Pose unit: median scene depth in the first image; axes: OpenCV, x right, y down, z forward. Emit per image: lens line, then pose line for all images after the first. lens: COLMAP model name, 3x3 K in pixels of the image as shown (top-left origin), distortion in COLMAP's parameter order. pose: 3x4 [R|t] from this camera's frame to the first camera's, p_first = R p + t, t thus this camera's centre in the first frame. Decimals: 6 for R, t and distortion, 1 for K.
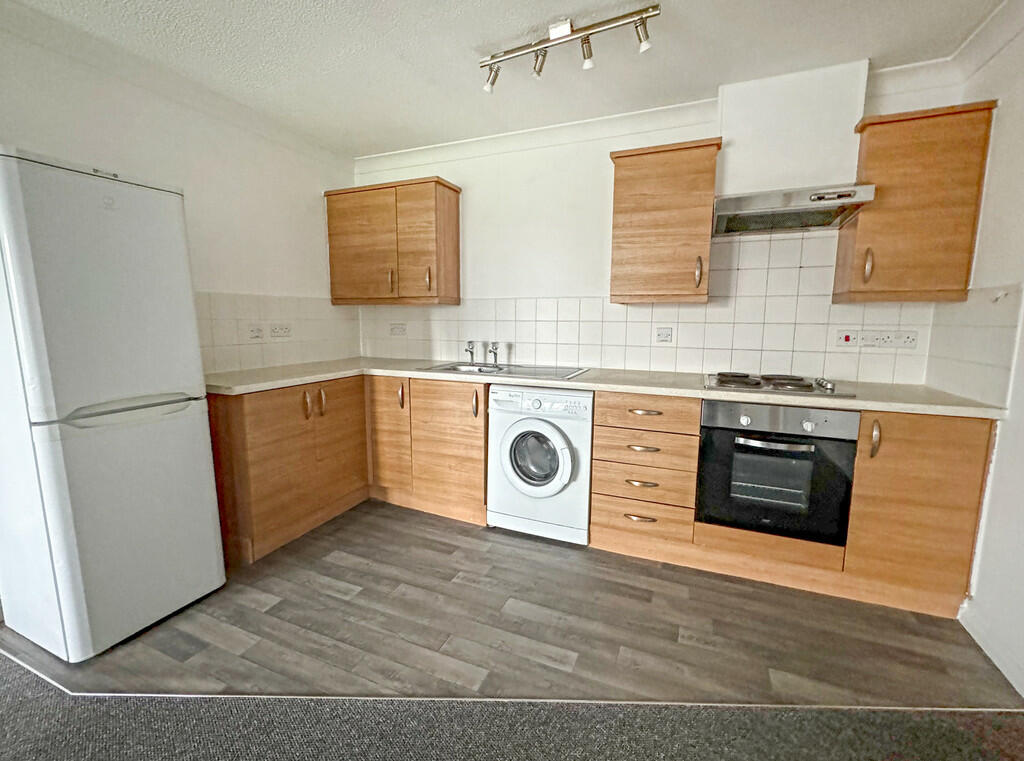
lens RADIAL K [[448.2, 0, 512.0], [0, 448.2, 380.5], [0, 0, 1]] dist [0.000587, -0.000004]
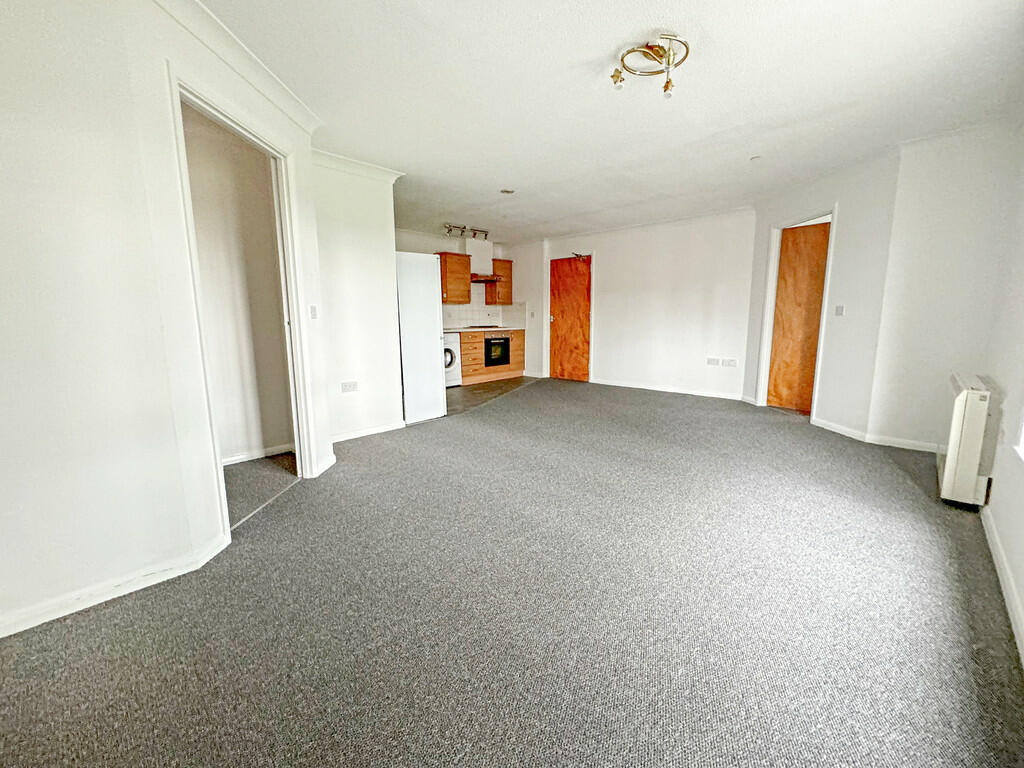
lens RADIAL K [[430.5, 0, 512.0], [0, 430.5, 384.0], [0, 0, 1]] dist [-0.000282, 0.000074]
pose [[0.341969, -0.155258, 0.926797, -2.644298], [0.135601, 0.984088, 0.114821, 0.087609], [-0.929876, 0.086410, 0.357580, -0.376239]]
